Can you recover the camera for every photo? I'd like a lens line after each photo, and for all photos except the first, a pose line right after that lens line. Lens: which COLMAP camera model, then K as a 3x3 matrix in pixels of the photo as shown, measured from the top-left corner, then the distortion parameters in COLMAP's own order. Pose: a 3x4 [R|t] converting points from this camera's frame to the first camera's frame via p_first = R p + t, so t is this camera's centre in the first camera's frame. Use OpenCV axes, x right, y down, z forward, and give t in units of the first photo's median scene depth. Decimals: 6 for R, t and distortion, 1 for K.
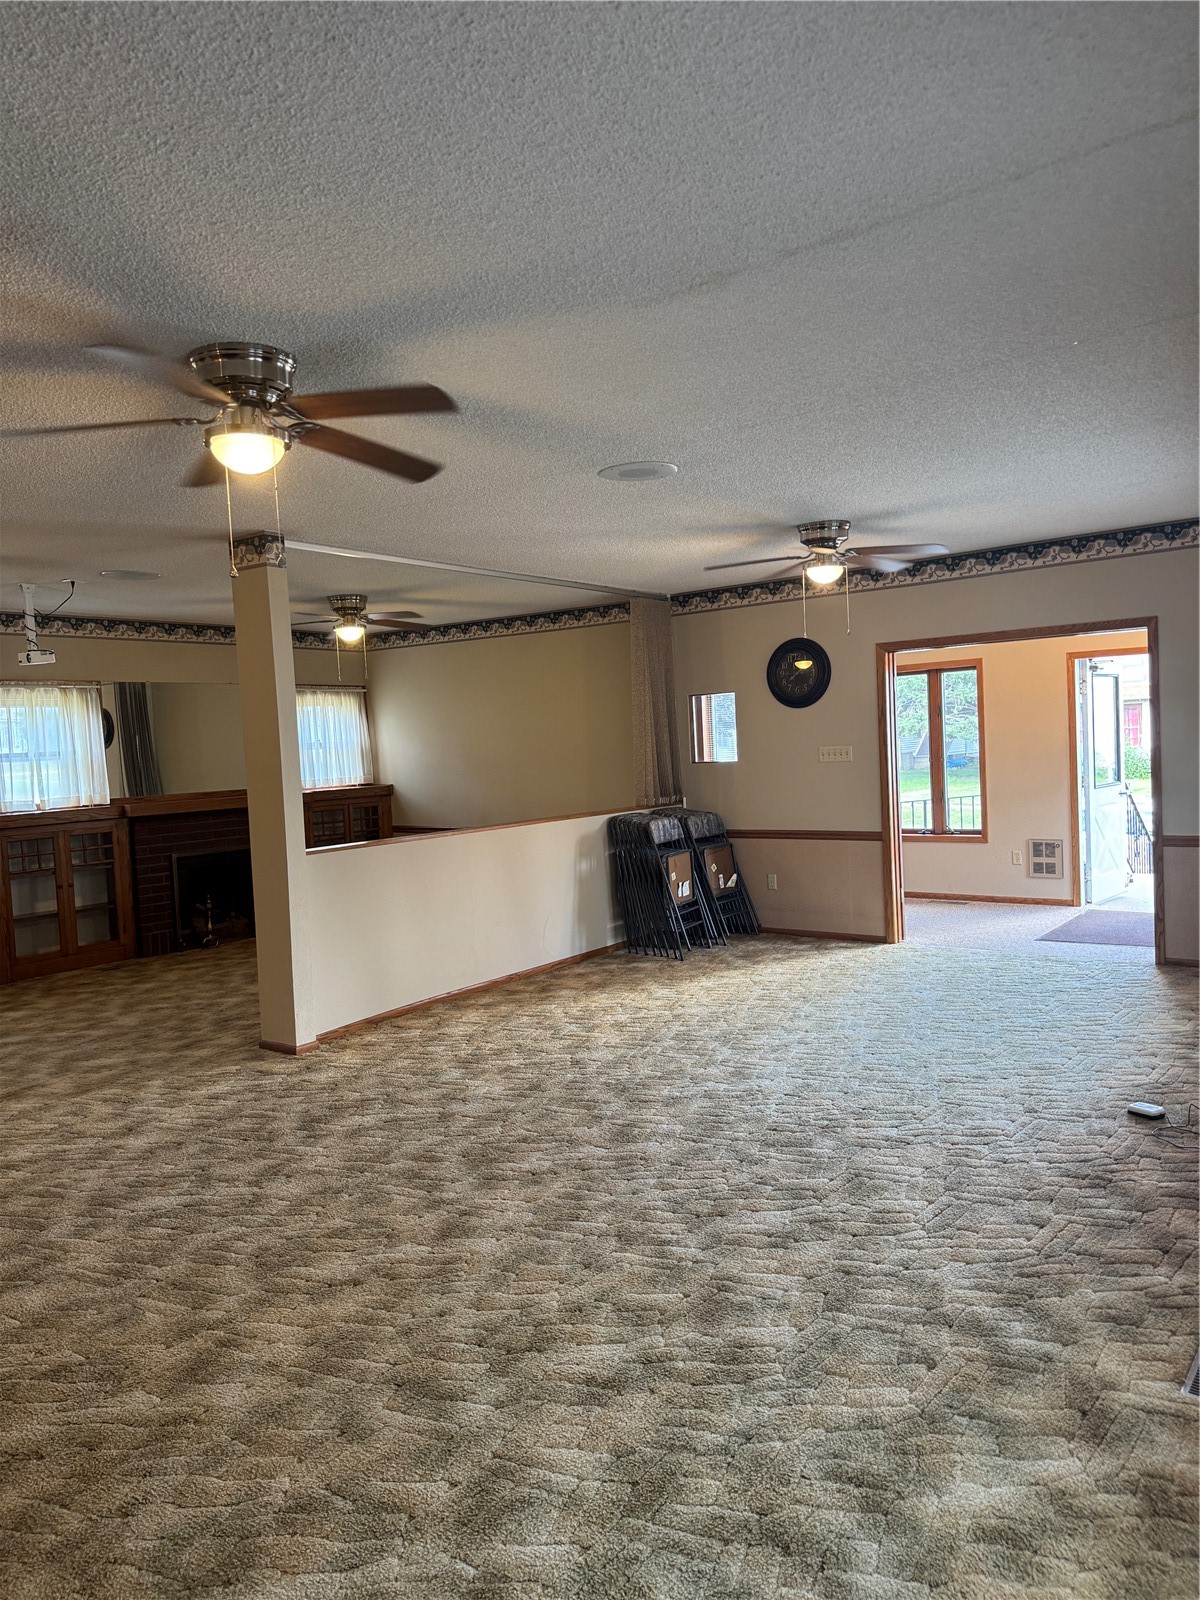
lens RADIAL K [[1119.3, 0, 578.5], [0, 1119.3, 792.8], [0, 0, 1]] dist [0.168823, -0.279252]
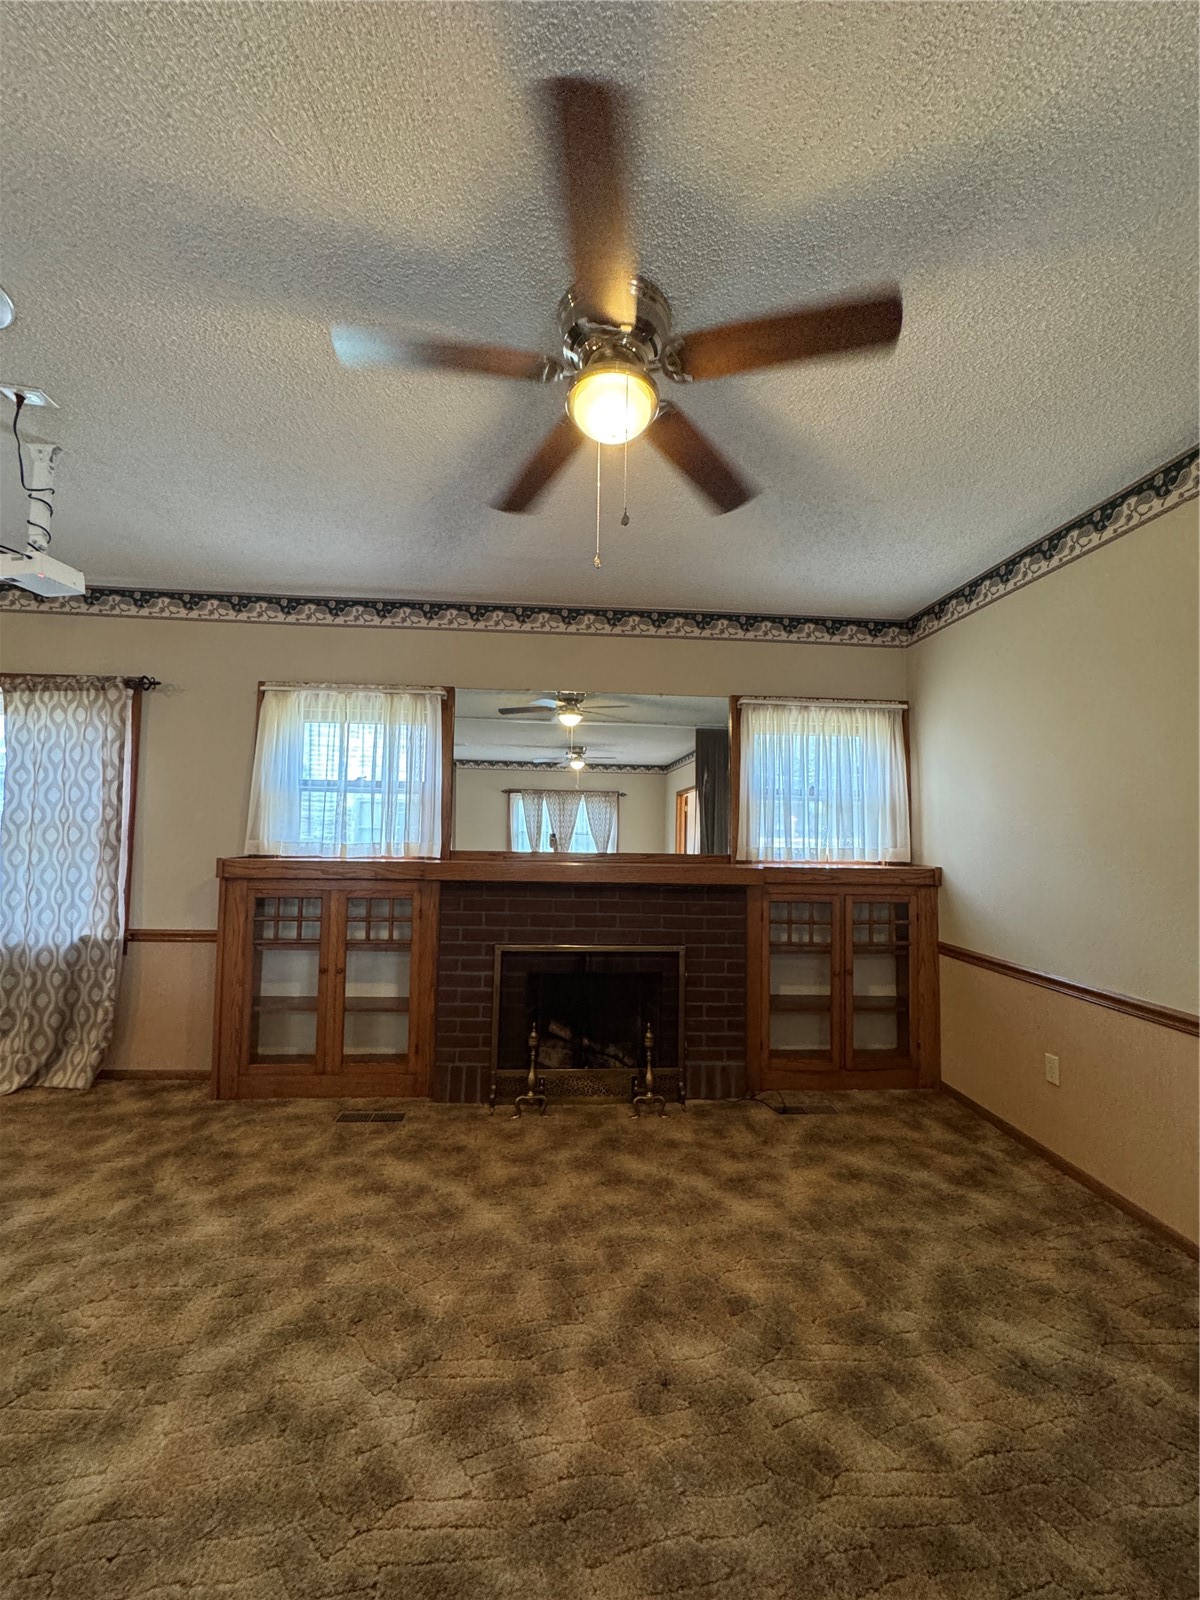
lens RADIAL K [[637.9, 0, 603.6], [0, 637.9, 797.1], [0, 0, 1]] dist [-0.005061, -0.000052]
pose [[0.664578, 0.019000, -0.746977, -0.052729], [-0.082125, 0.995478, -0.047745, -0.016276], [0.742692, 0.093076, 0.663133, 0.806179]]
